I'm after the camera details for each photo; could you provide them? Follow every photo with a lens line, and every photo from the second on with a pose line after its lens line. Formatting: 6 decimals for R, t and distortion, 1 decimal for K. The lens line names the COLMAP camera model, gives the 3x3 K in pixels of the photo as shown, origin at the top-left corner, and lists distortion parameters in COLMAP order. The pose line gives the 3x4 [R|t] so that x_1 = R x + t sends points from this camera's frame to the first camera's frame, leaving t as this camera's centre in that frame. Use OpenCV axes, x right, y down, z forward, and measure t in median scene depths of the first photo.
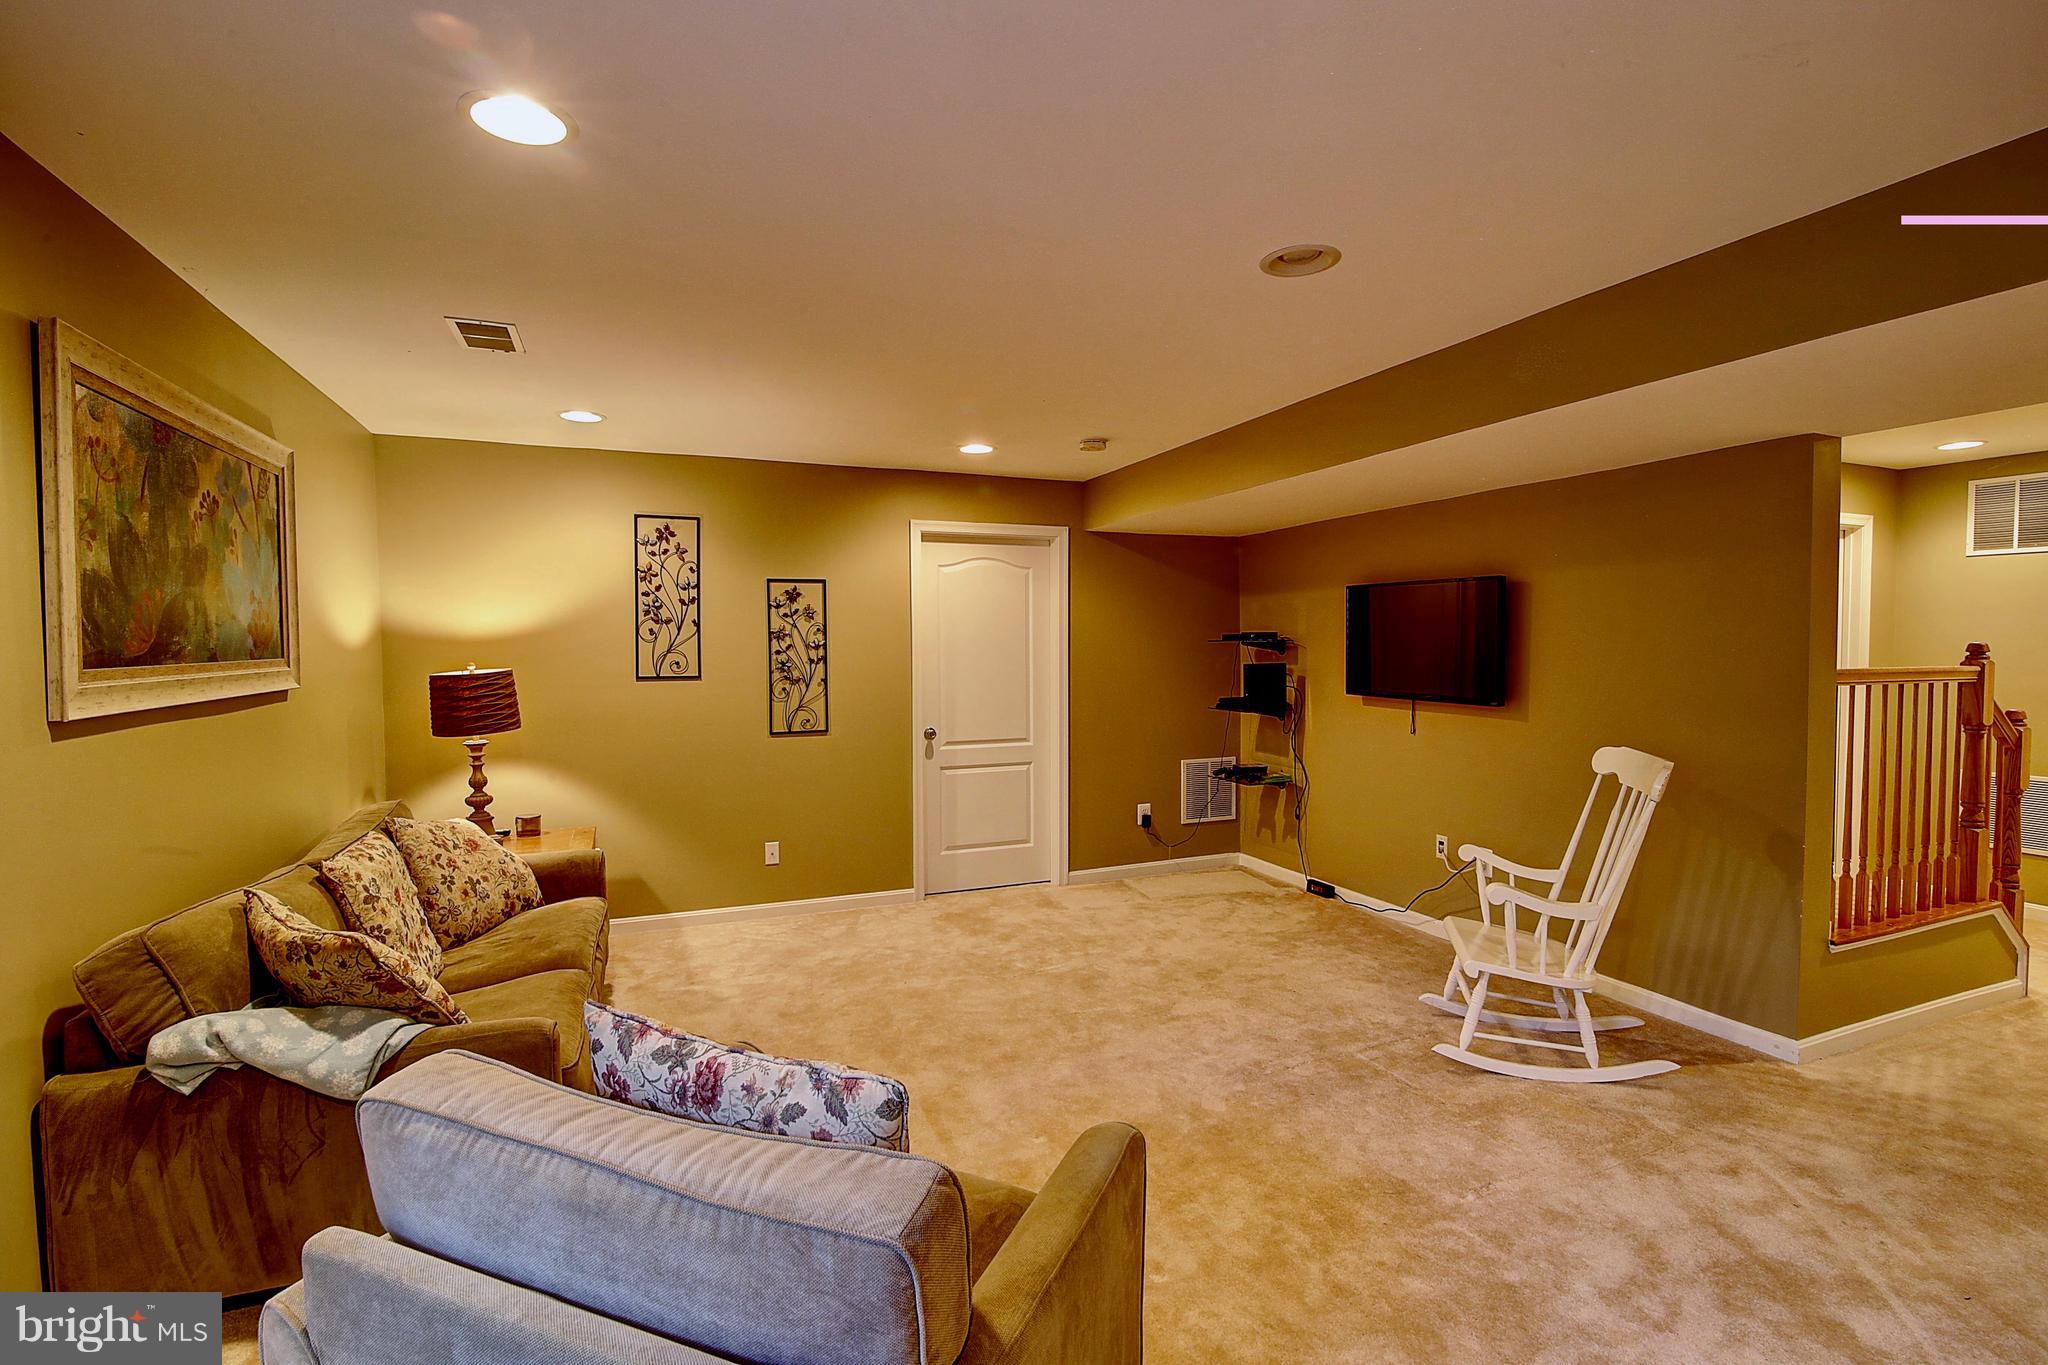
lens RADIAL K [[946.8, 0, 1024.0], [0, 946.8, 682.5], [0, 0, 1]] dist [-0.019035, 0.000131]
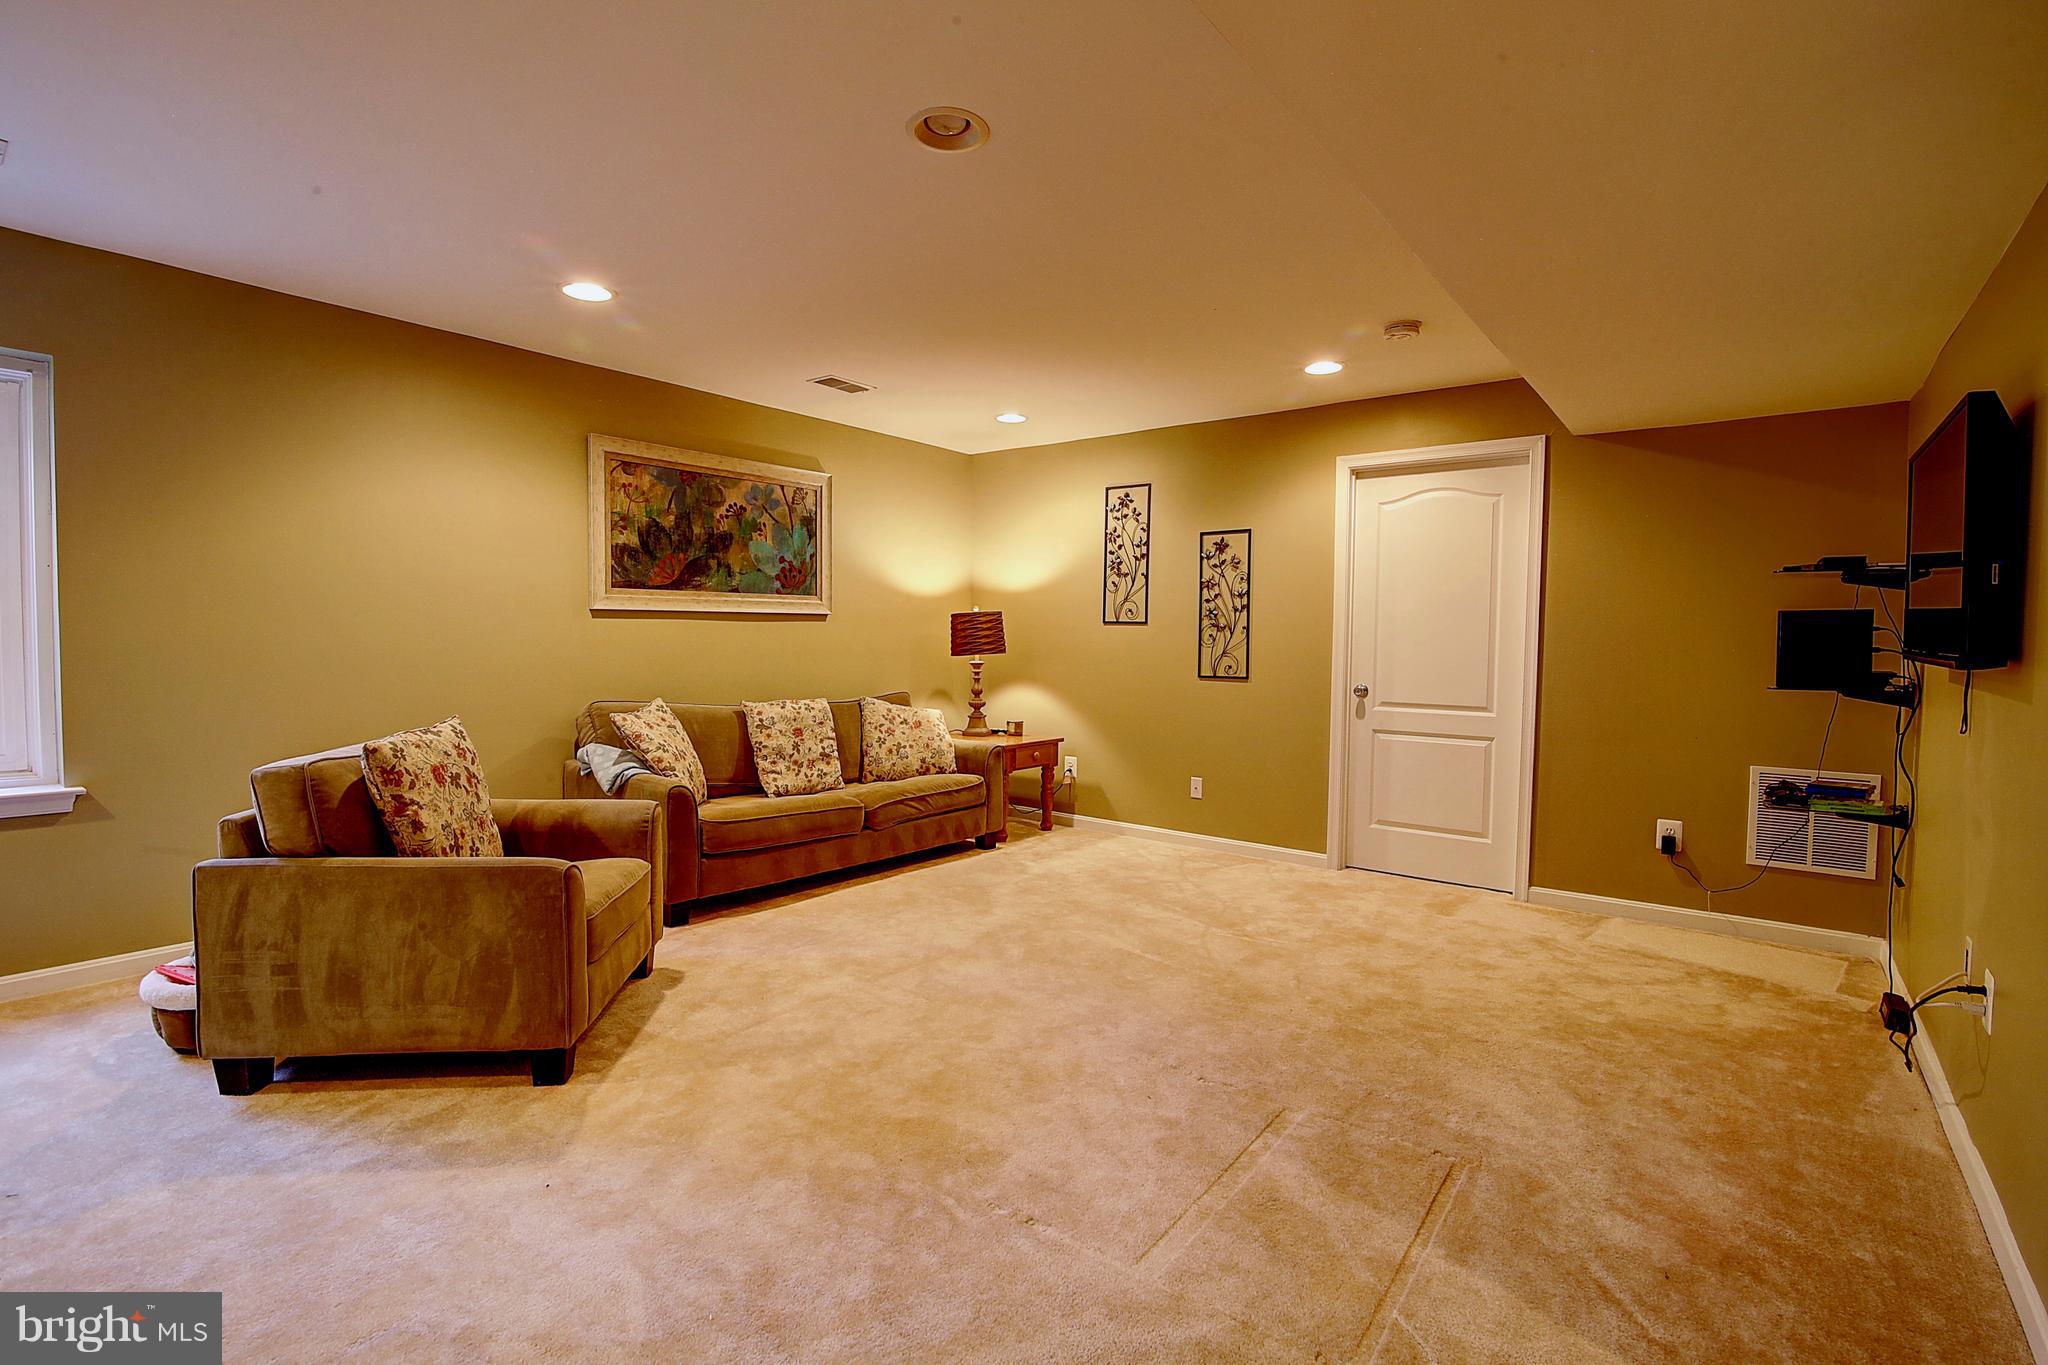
lens RADIAL K [[946.8, 0, 1024.0], [0, 946.8, 682.5], [0, 0, 1]] dist [-0.019035, 0.000131]
pose [[0.484703, 0.054872, -0.872956, 0.577682], [-0.050014, 0.998136, 0.034971, 0.033237], [0.873248, 0.026709, 0.486544, 0.301878]]
